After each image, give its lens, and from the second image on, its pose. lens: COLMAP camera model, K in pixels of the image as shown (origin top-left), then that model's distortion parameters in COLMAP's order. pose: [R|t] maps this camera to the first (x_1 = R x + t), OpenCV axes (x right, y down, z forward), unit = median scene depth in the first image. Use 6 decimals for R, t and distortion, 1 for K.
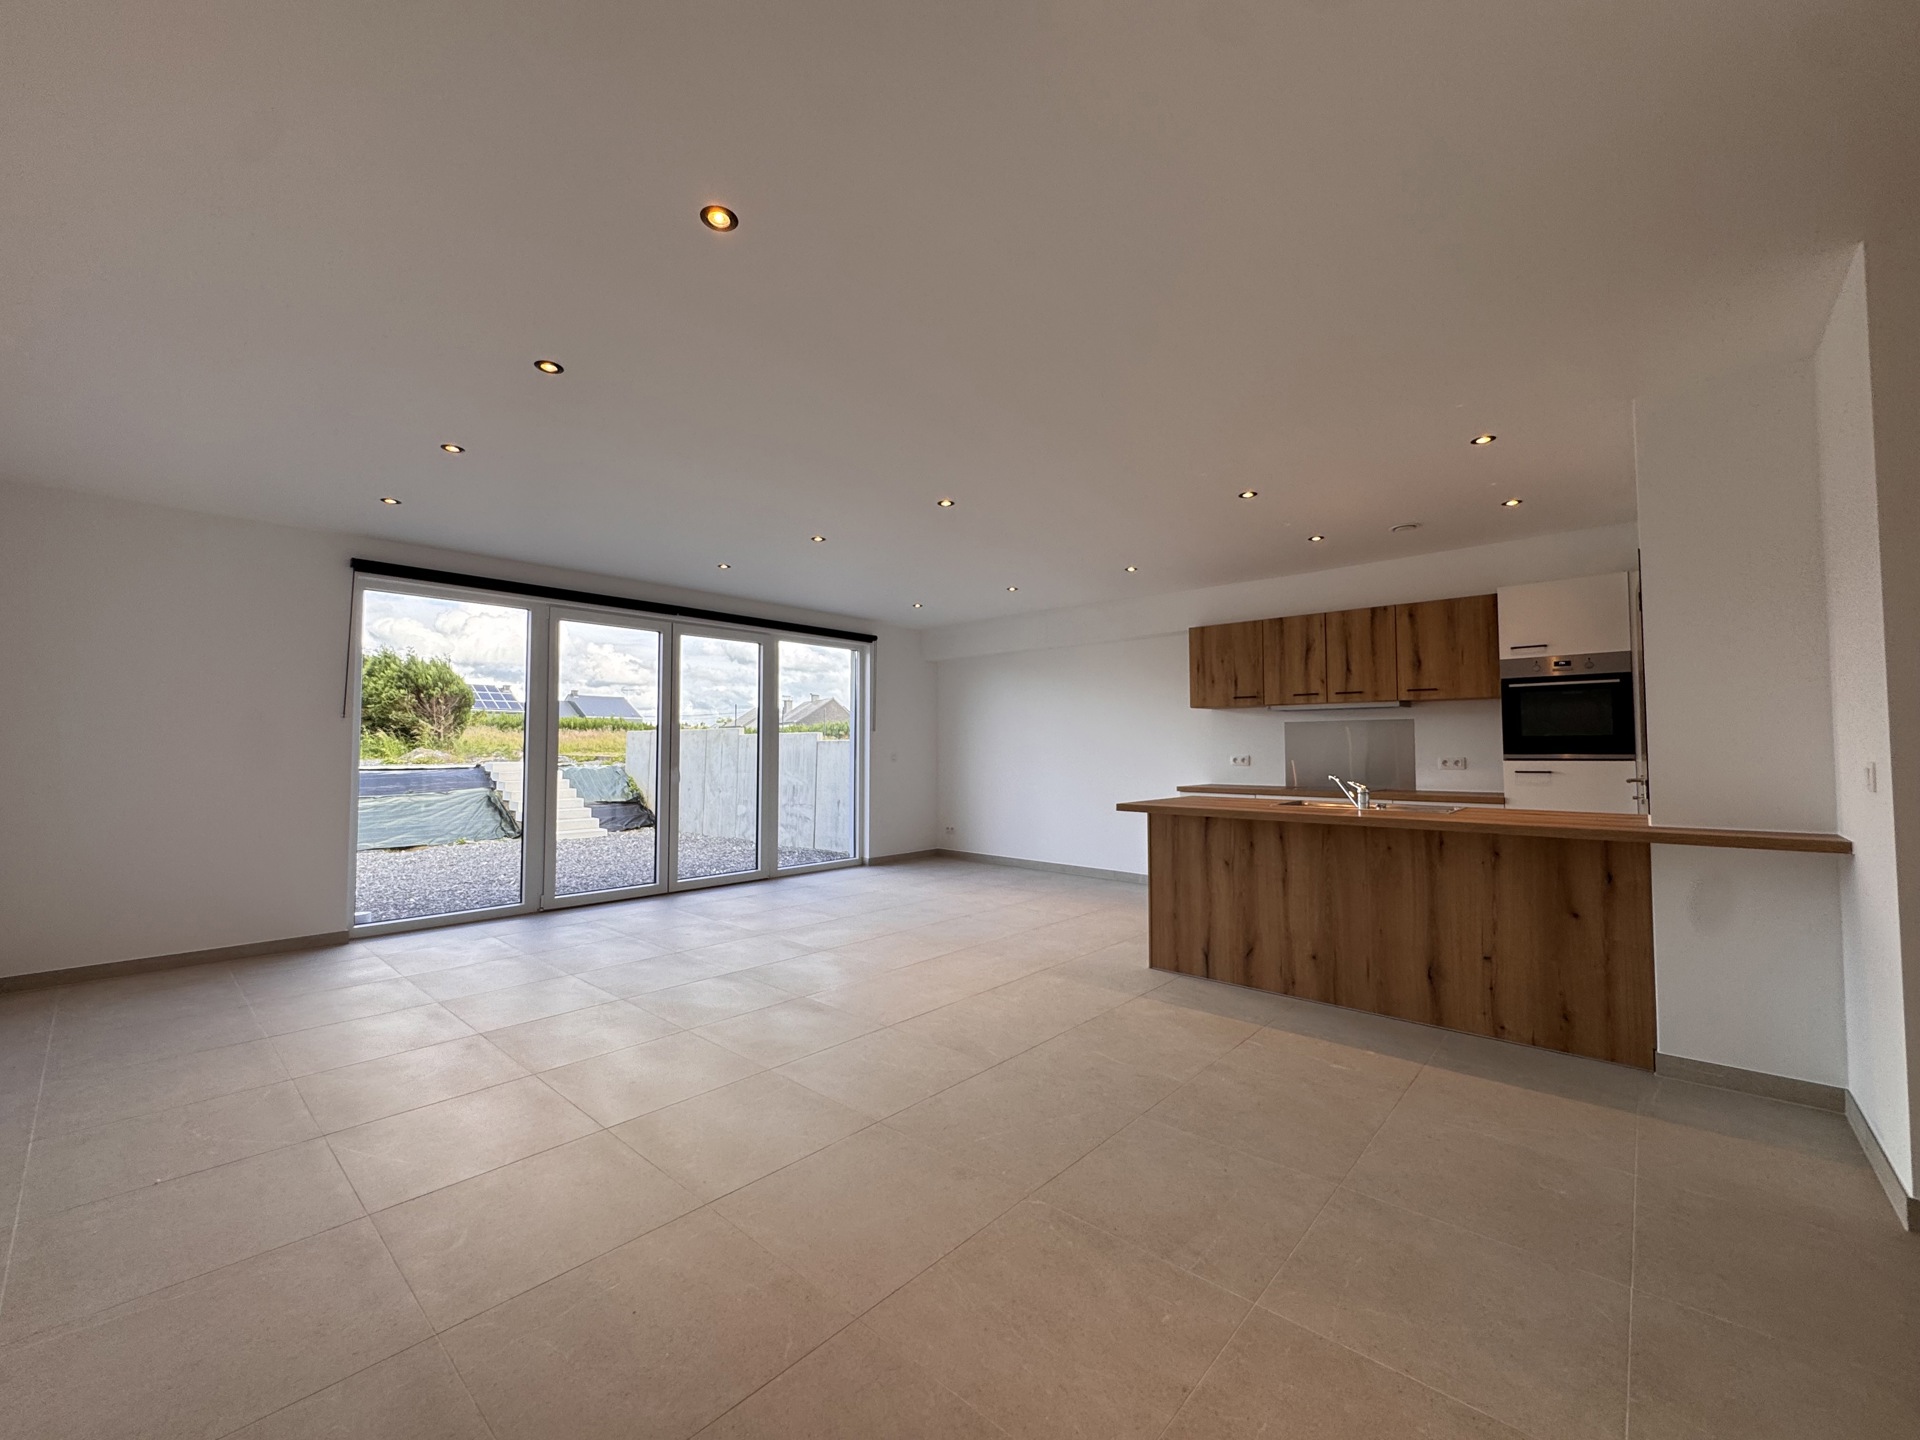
lens RADIAL K [[769.6, 0, 960.0], [0, 769.6, 720.0], [0, 0, 1]] dist [-0.003144, 0.000112]
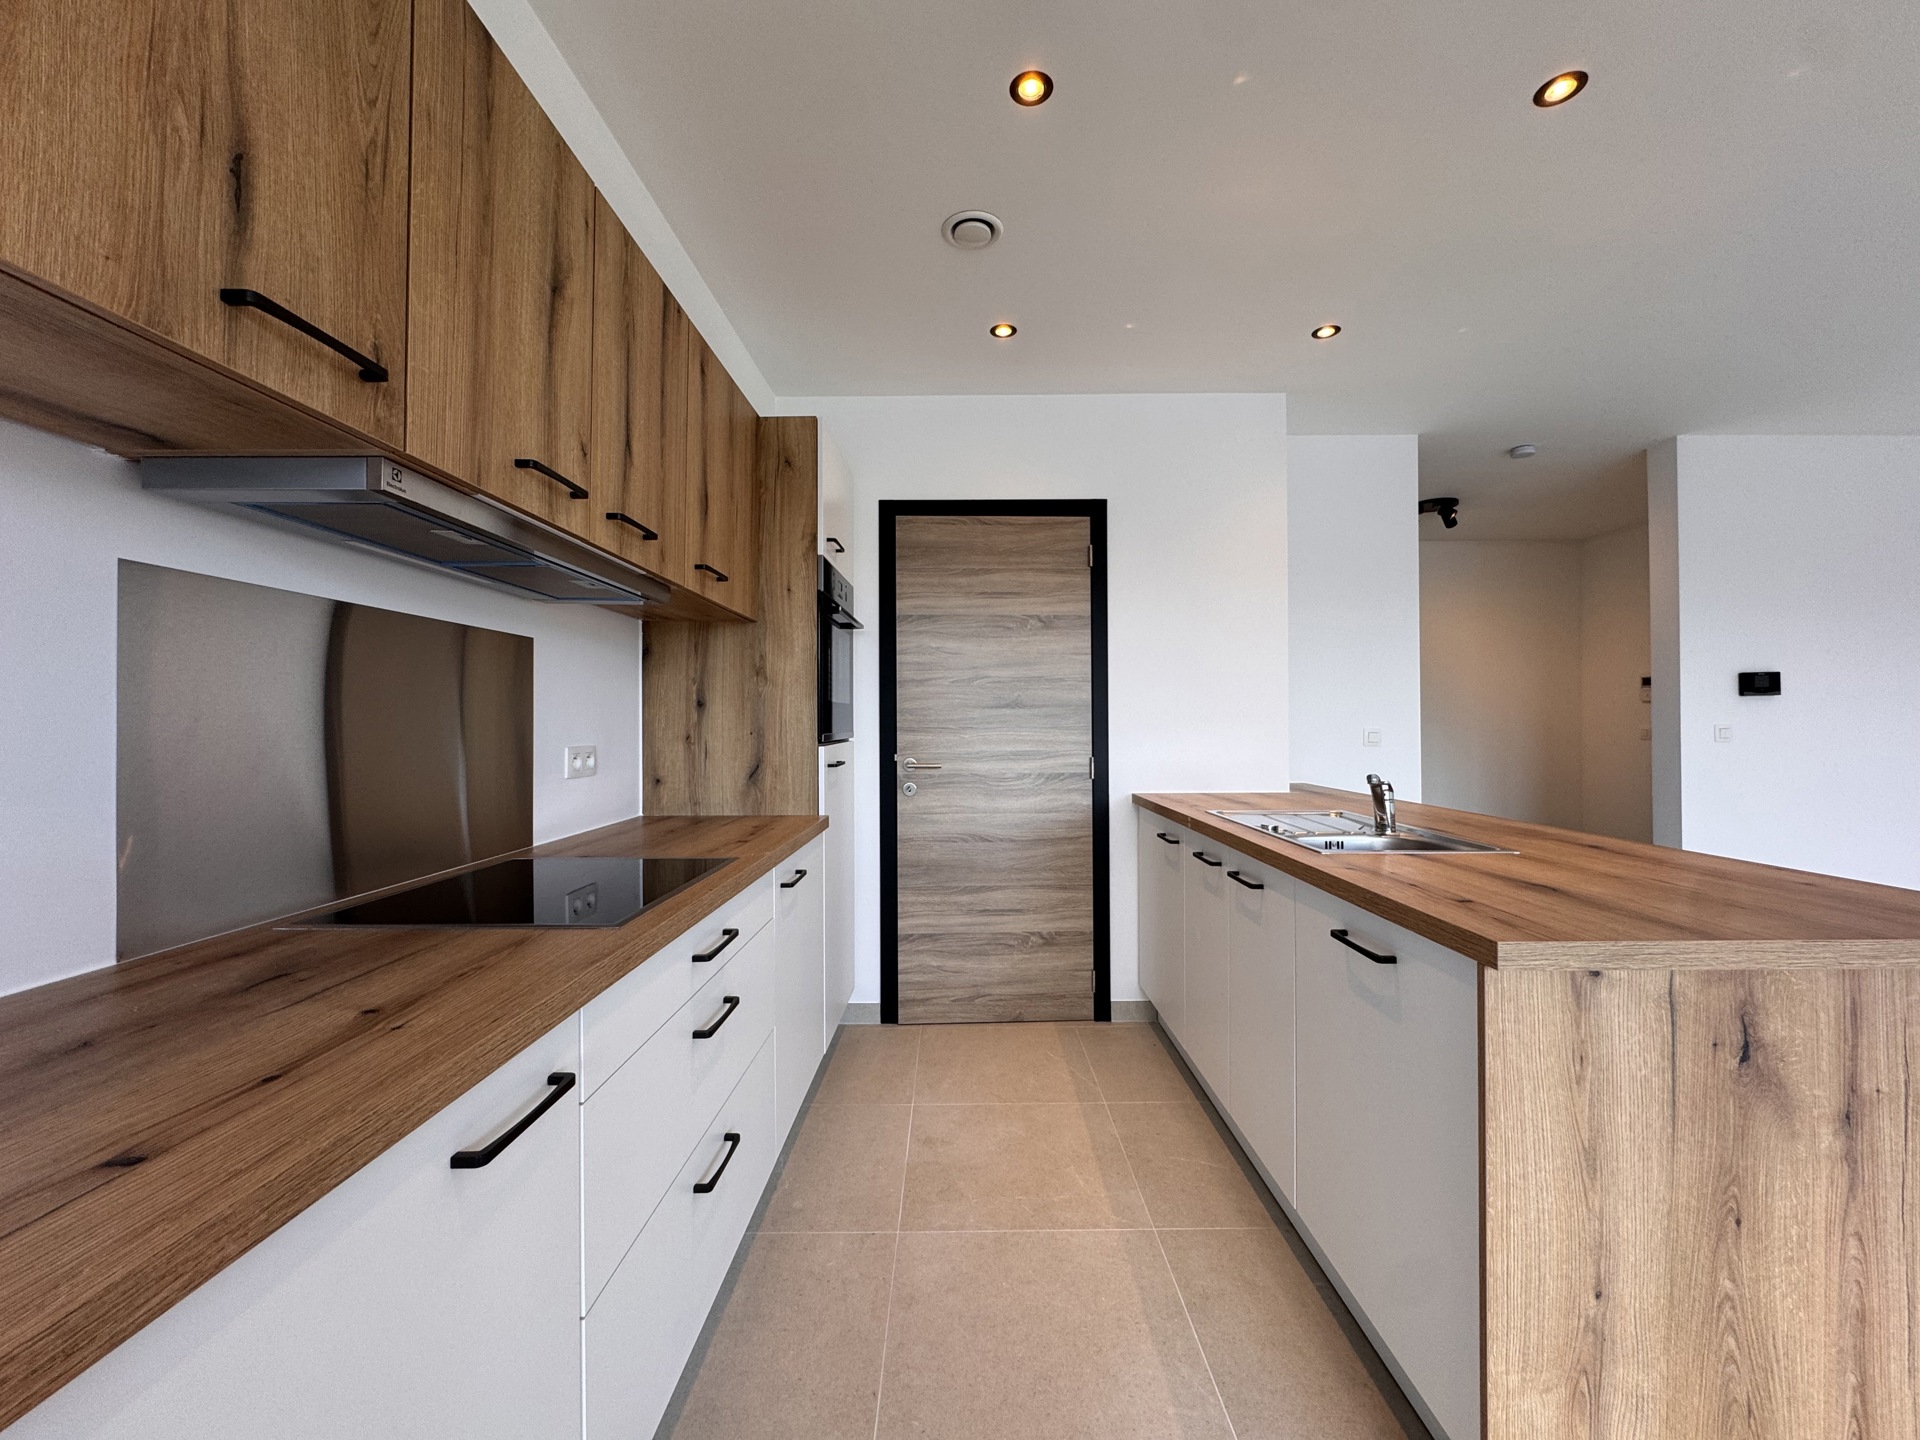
lens RADIAL K [[769.6, 0, 960.0], [0, 769.6, 720.0], [0, 0, 1]] dist [-0.003144, 0.000112]
pose [[-0.669500, 0.007803, 0.742771, 0.225885], [-0.022303, 0.999283, -0.030600, 0.043948], [-0.742477, -0.037052, -0.668846, 1.157064]]
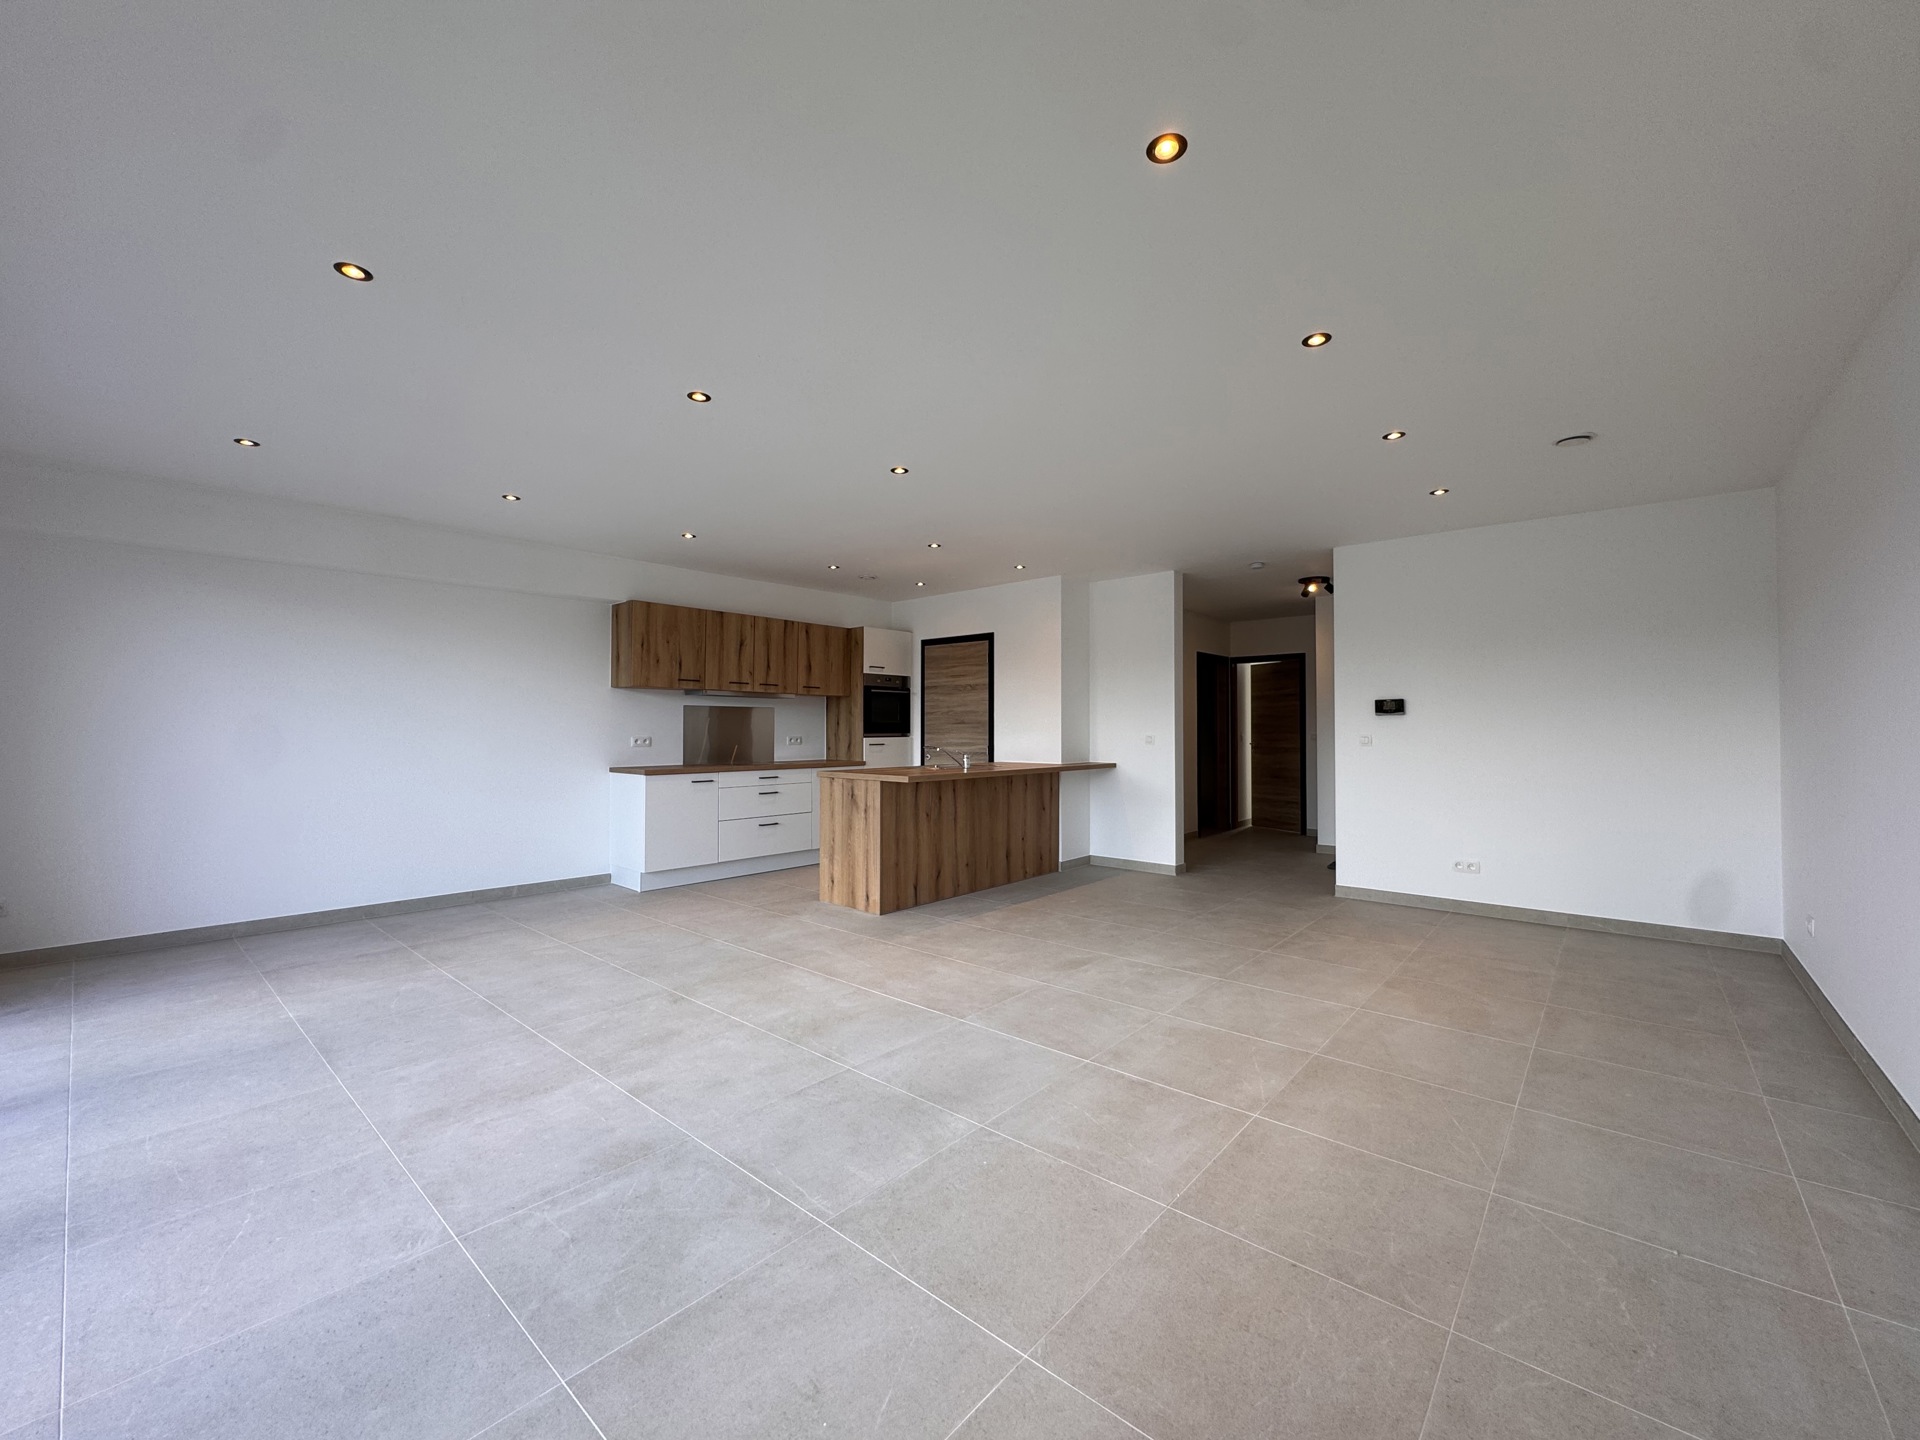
lens RADIAL K [[769.6, 0, 960.0], [0, 769.6, 720.0], [0, 0, 1]] dist [-0.003144, 0.000112]
pose [[-0.013900, 0.014384, 0.999800, -0.776163], [-0.038847, 0.999134, -0.014914, 0.029107], [-0.999148, -0.039047, -0.013329, 0.745556]]
